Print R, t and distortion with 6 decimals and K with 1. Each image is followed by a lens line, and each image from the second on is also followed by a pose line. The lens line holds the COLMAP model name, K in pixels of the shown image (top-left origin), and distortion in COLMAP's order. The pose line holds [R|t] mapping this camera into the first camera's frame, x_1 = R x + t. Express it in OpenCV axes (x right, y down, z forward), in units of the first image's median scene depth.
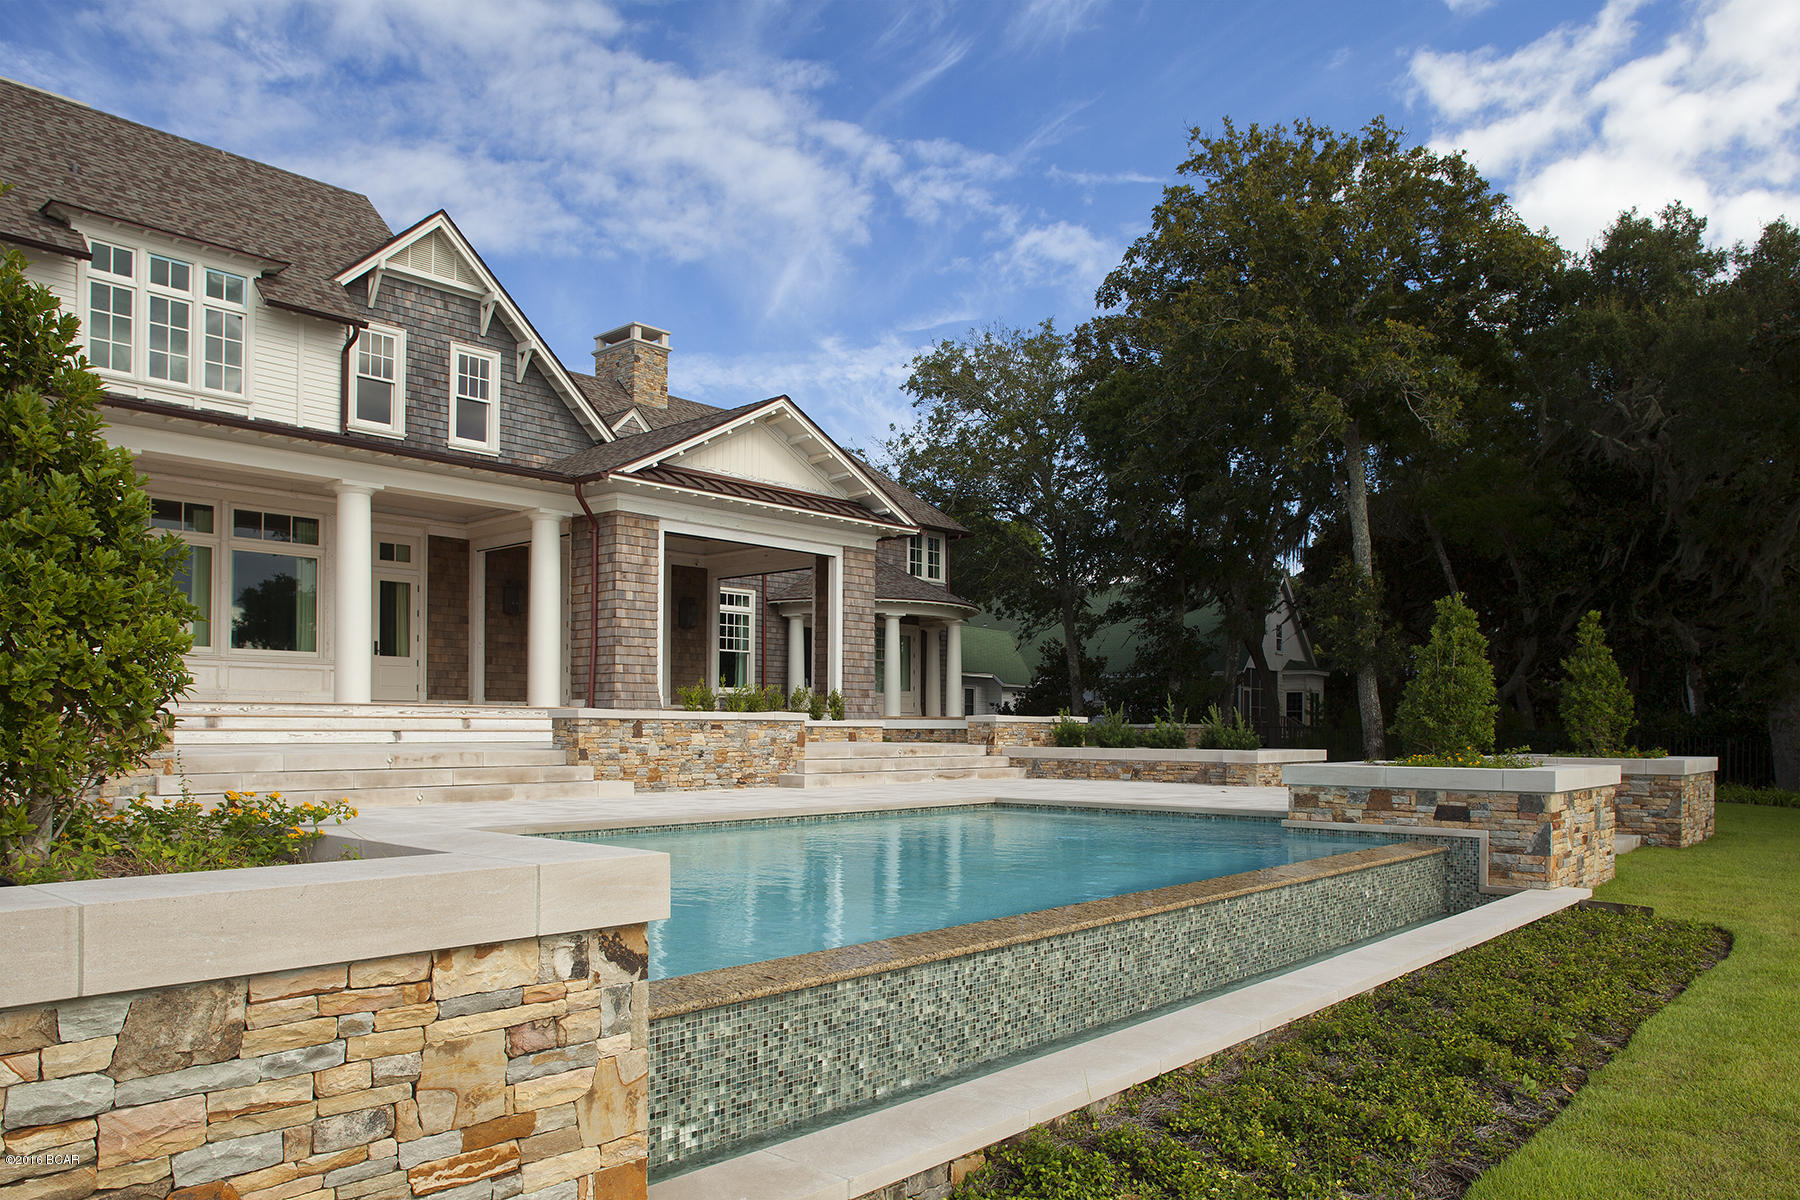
lens RADIAL K [[1250.8, 0, 901.2], [0, 1250.8, 719.0], [0, 0, 1]] dist [-0.051412, 0.035864]
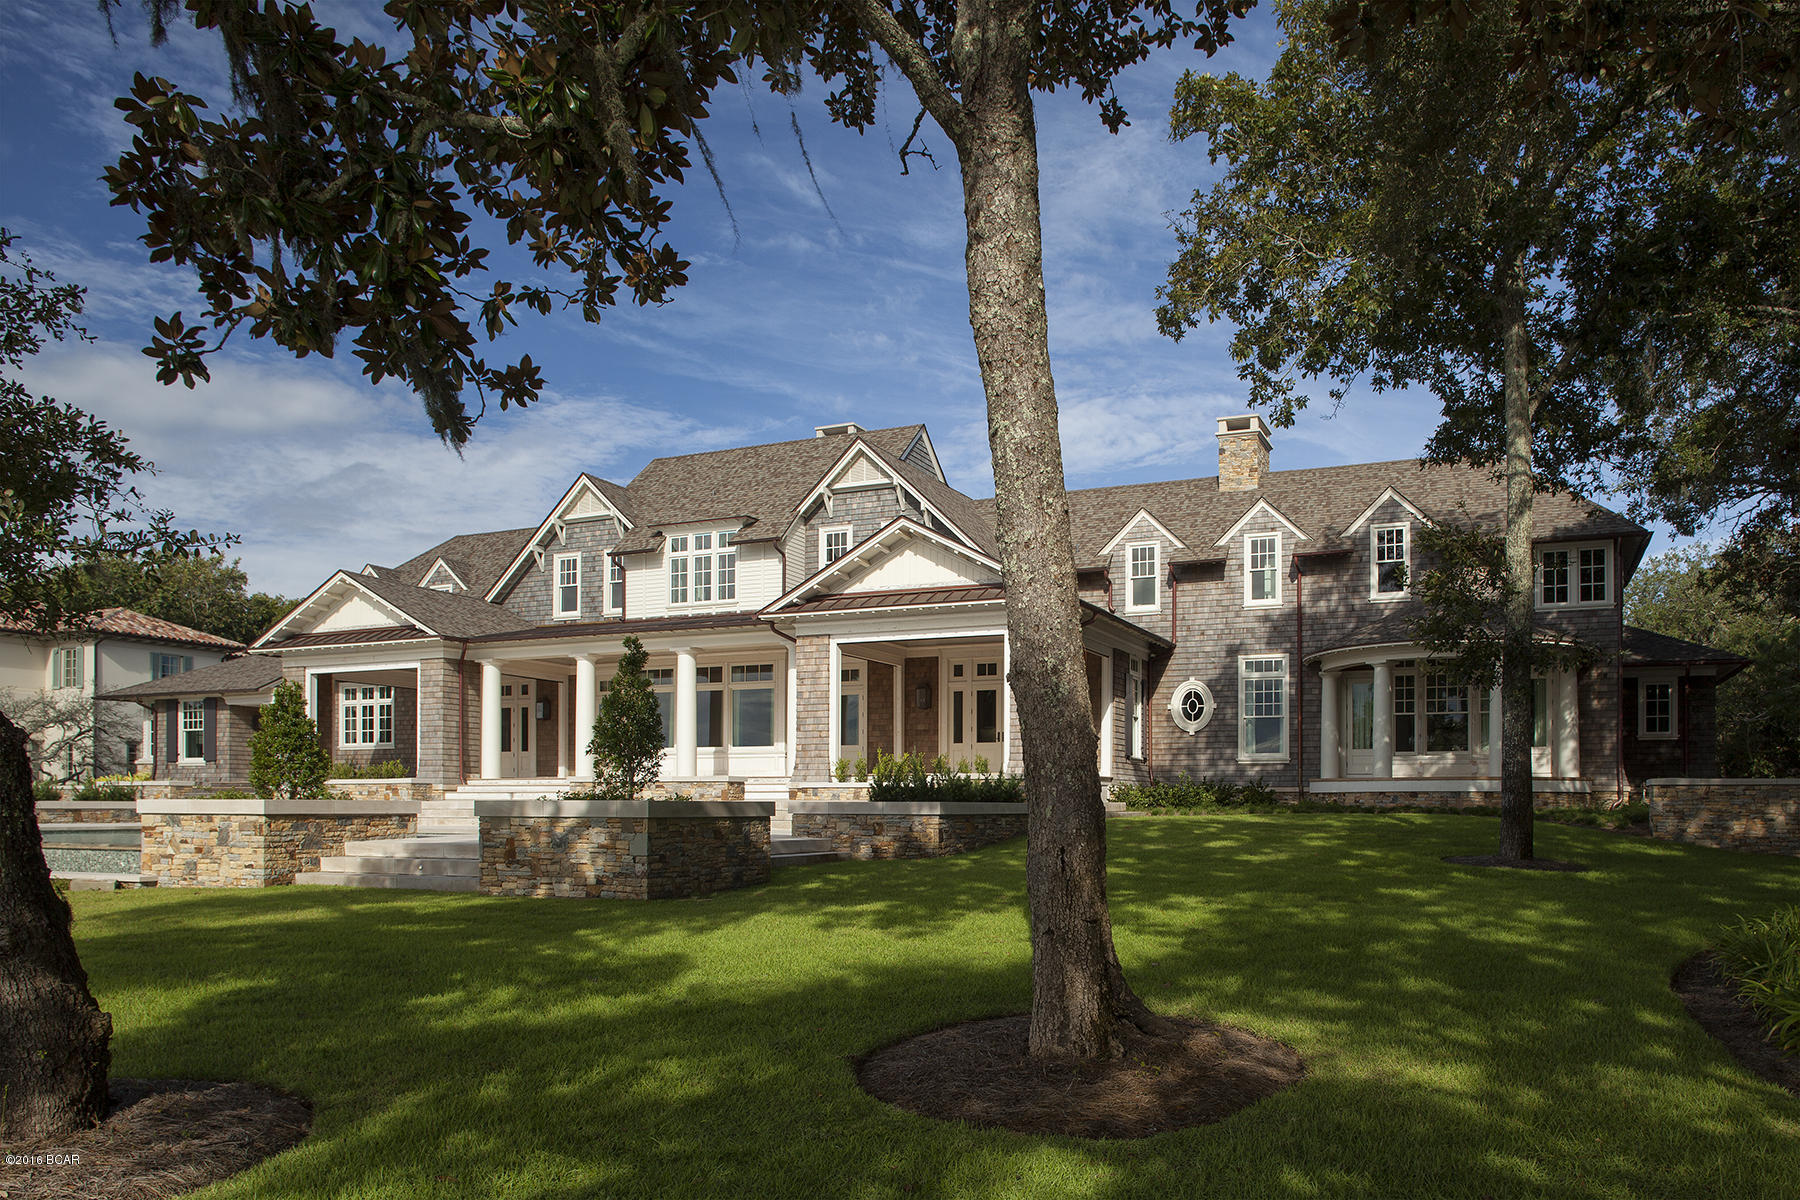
lens RADIAL K [[1246.8, 0, 1023.5], [0, 1246.8, 803.9], [0, 0, 1]] dist [-0.063724, 0.045658]
pose [[0.344835, -0.004975, -0.938650, 1.196889], [0.005334, 0.999980, -0.003340, 0.029426], [0.938648, -0.003855, 0.344855, 0.762967]]
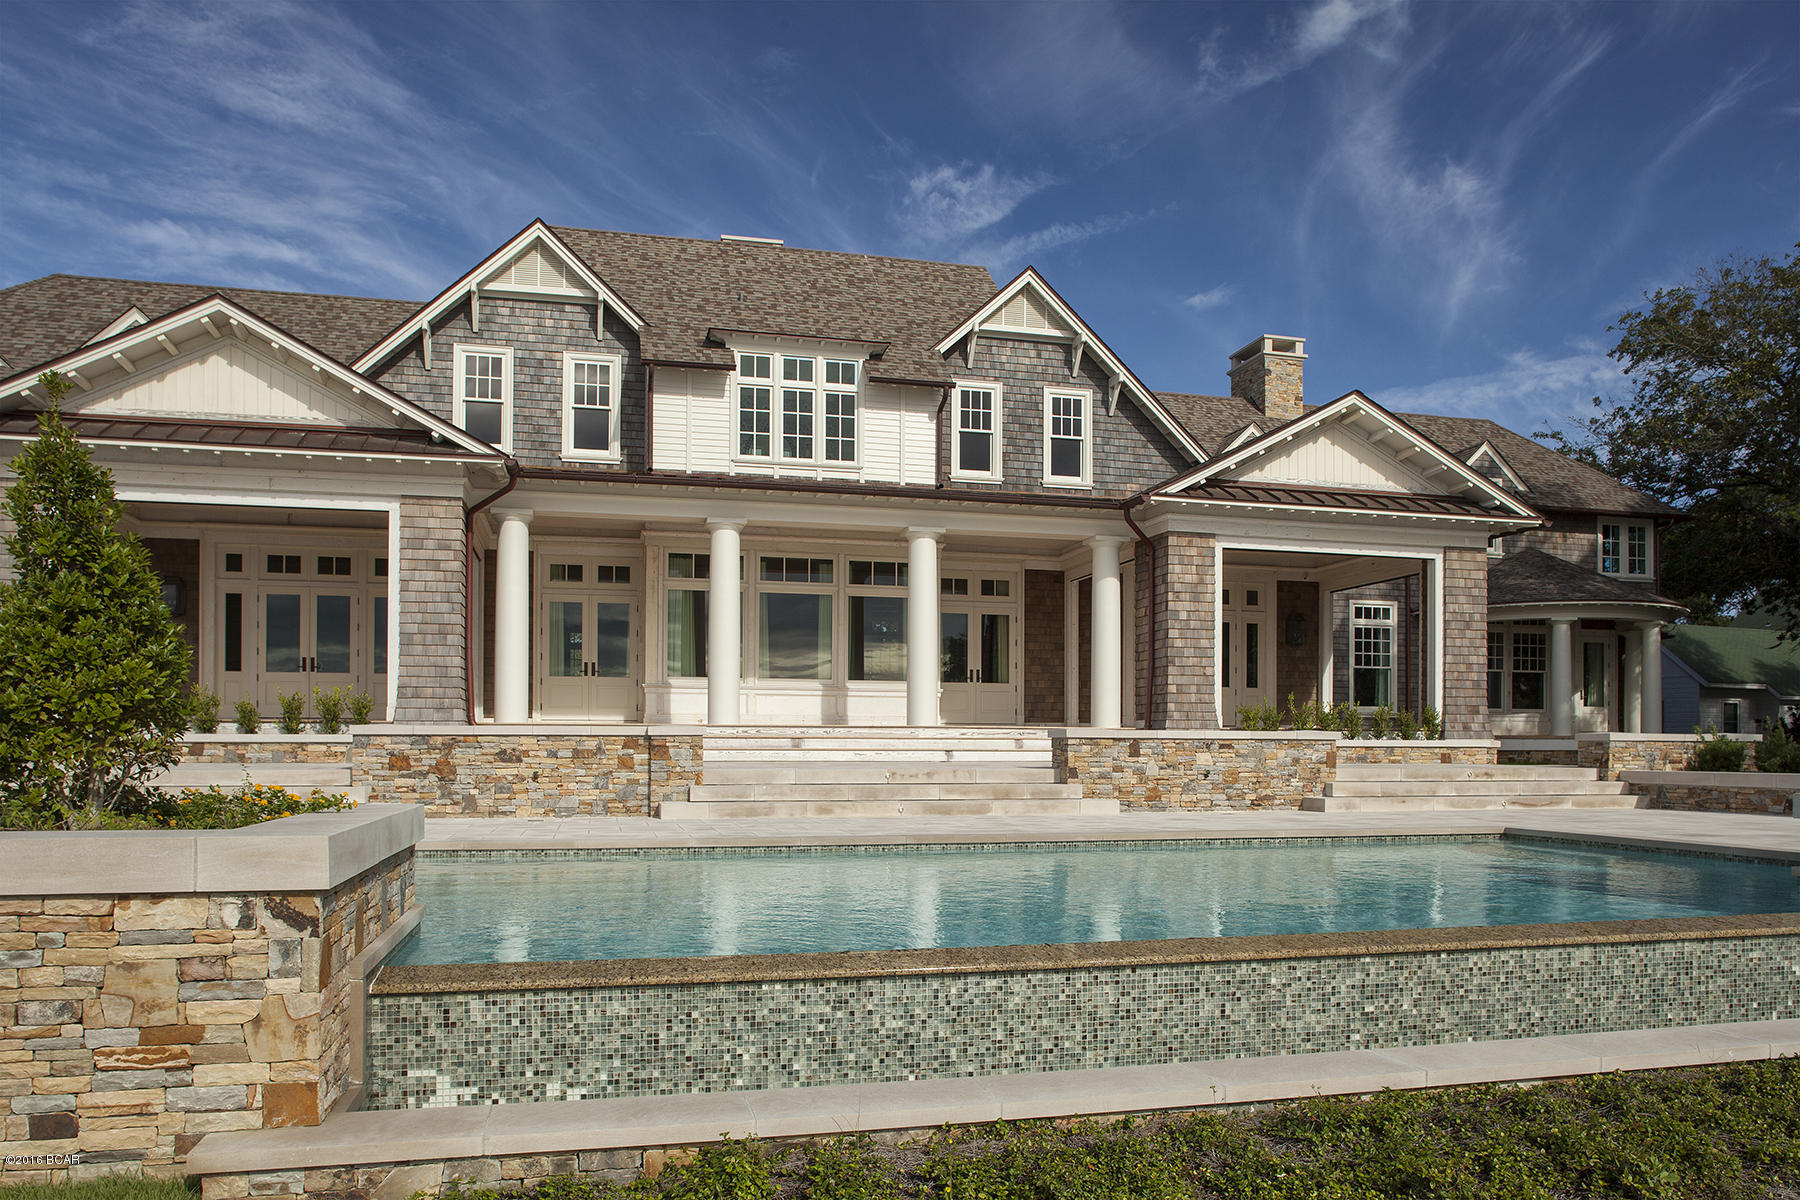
lens RADIAL K [[1250.8, 0, 904.6], [0, 1250.8, 745.7], [0, 0, 1]] dist [-0.061839, 0.045872]
pose [[0.826831, -0.002229, -0.562446, 0.161230], [0.003499, 0.999993, 0.001181, 0.003236], [0.562440, -0.002944, 0.826833, 0.052420]]
